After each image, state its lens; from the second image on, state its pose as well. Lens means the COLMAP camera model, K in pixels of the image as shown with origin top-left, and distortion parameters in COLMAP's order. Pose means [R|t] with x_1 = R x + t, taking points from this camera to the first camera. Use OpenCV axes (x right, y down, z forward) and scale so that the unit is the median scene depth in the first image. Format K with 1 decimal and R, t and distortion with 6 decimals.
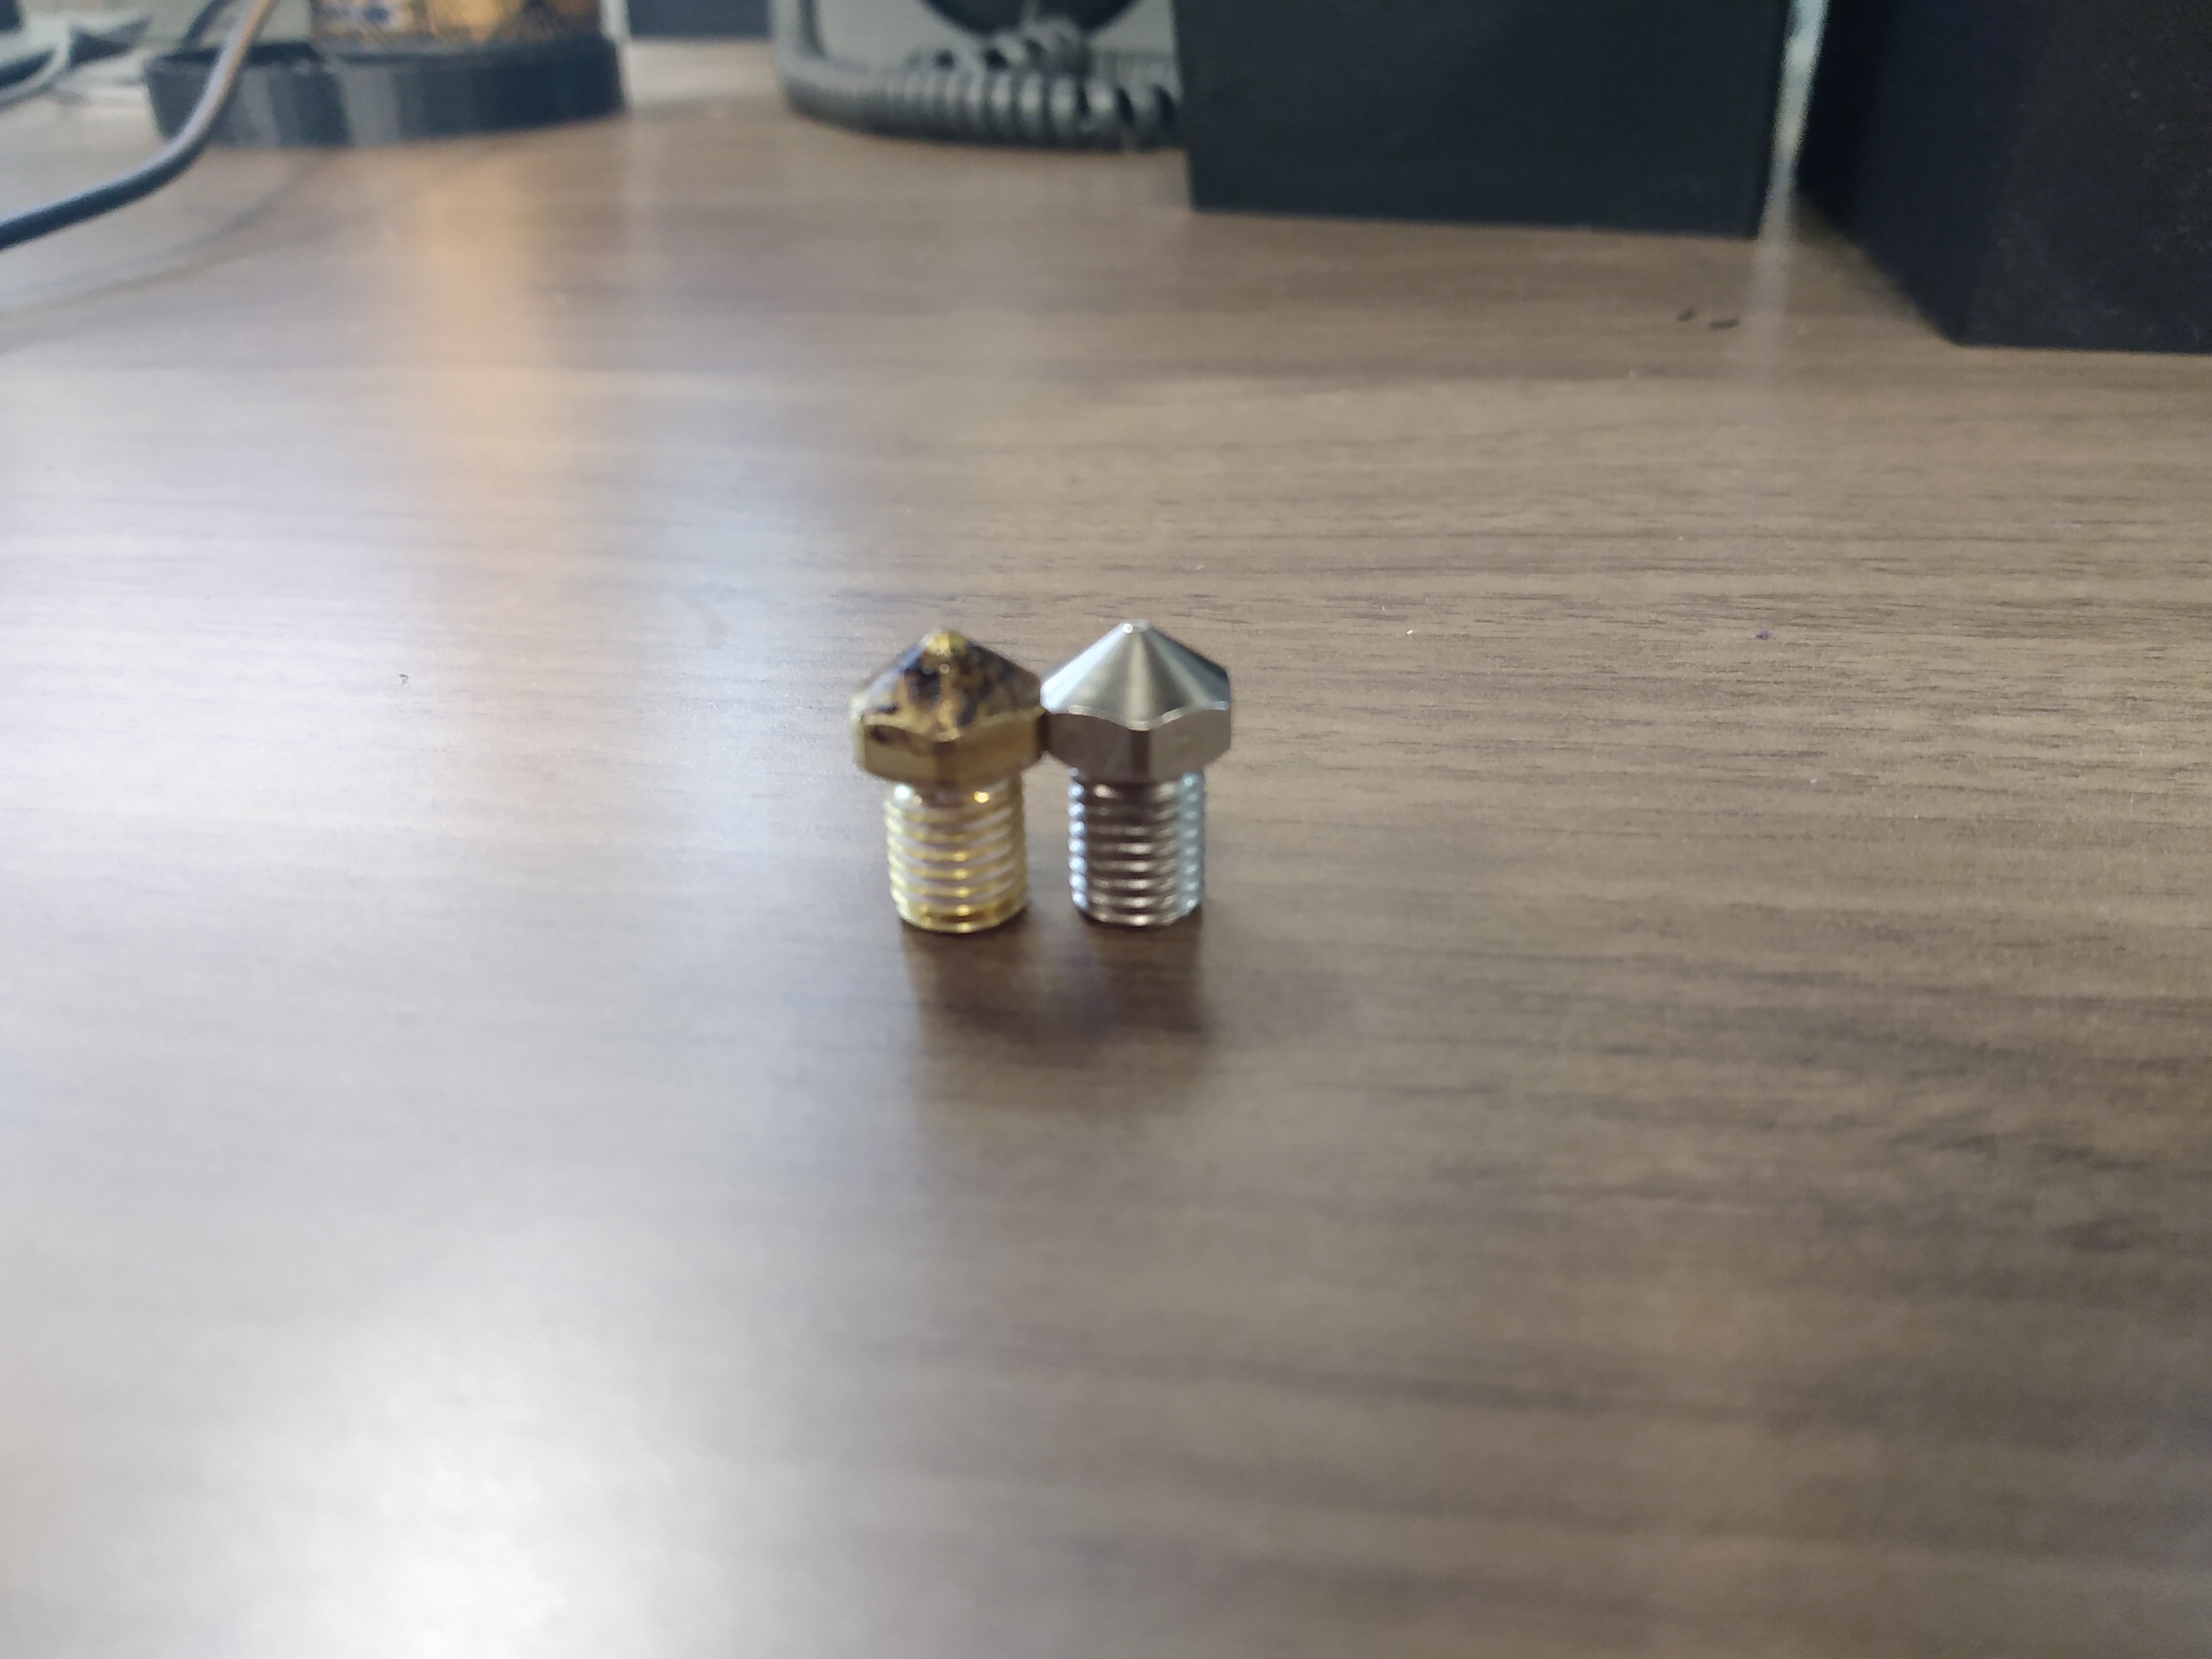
lens RADIAL K [[1752.5, 0, 1090.8], [0, 1752.5, 844.3], [0, 0, 1]] dist [0.020432, -0.112911]
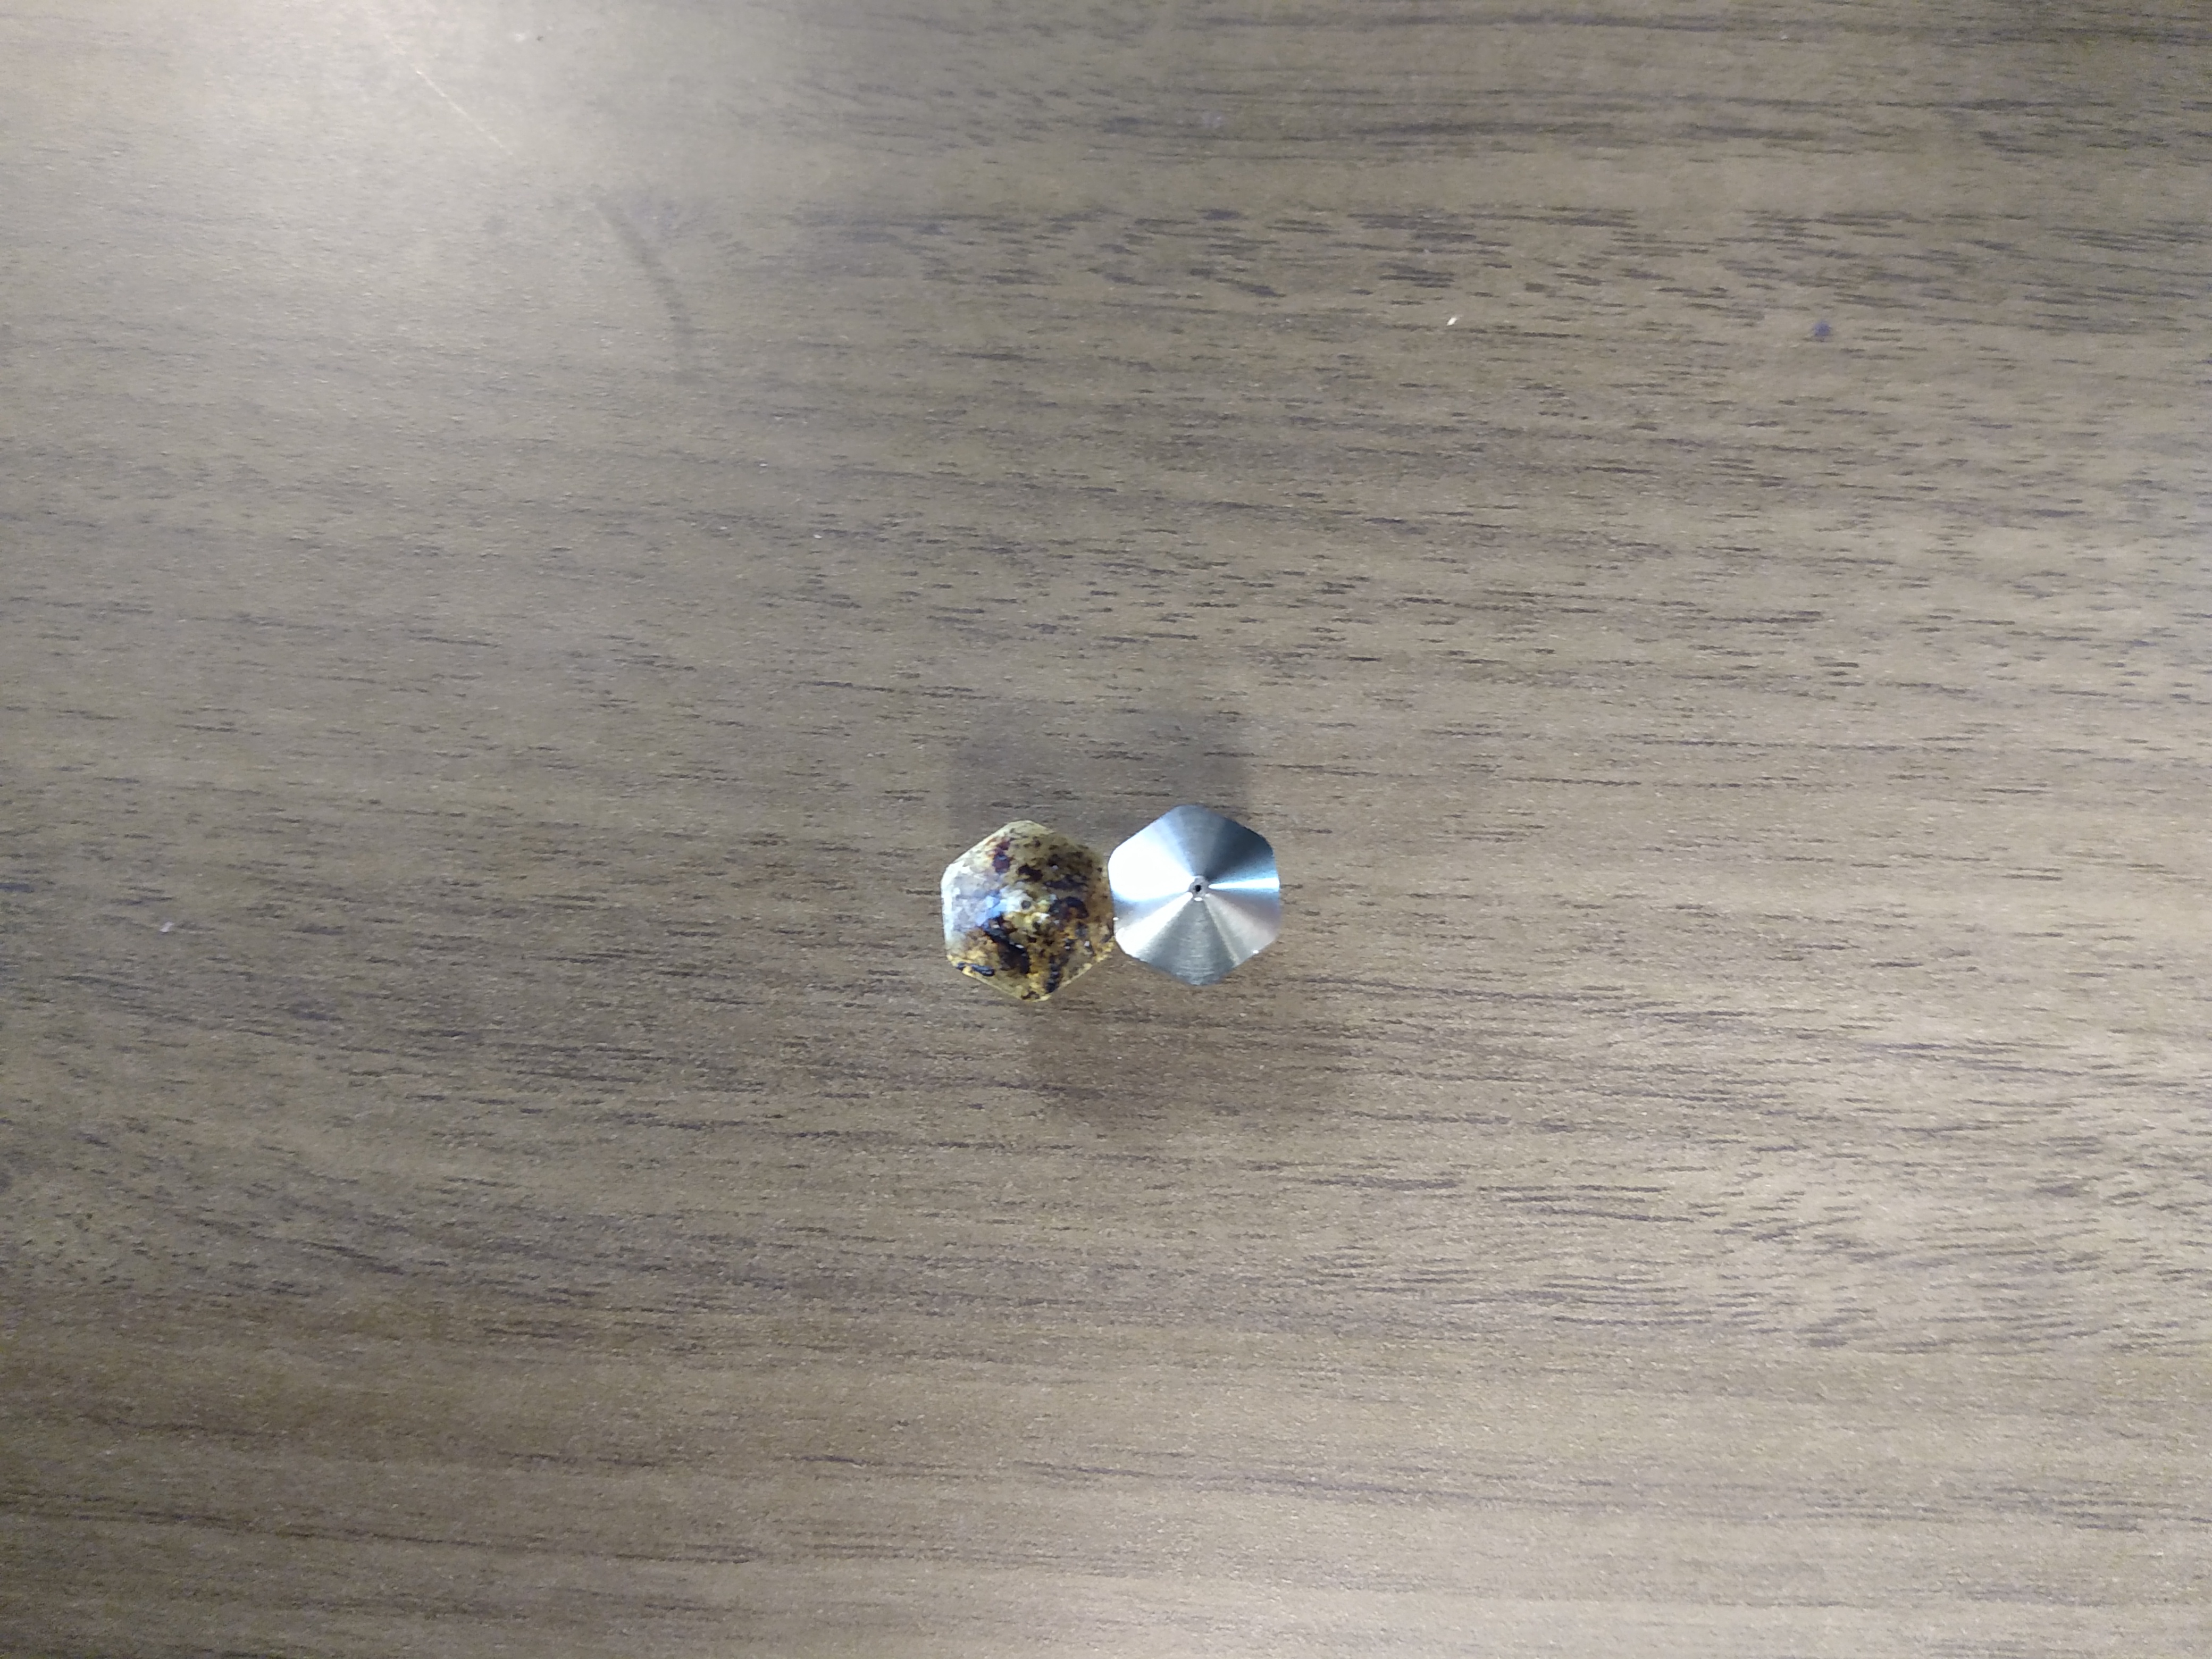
lens RADIAL K [[1752.5, 0, 1098.8], [0, 1752.5, 822.0], [0, 0, 1]] dist [0.020432, -0.112911]
pose [[0.997620, -0.058058, 0.037185, -0.074242], [0.006098, 0.611532, 0.791196, -1.000238], [-0.068676, -0.789087, 0.610431, 0.357621]]
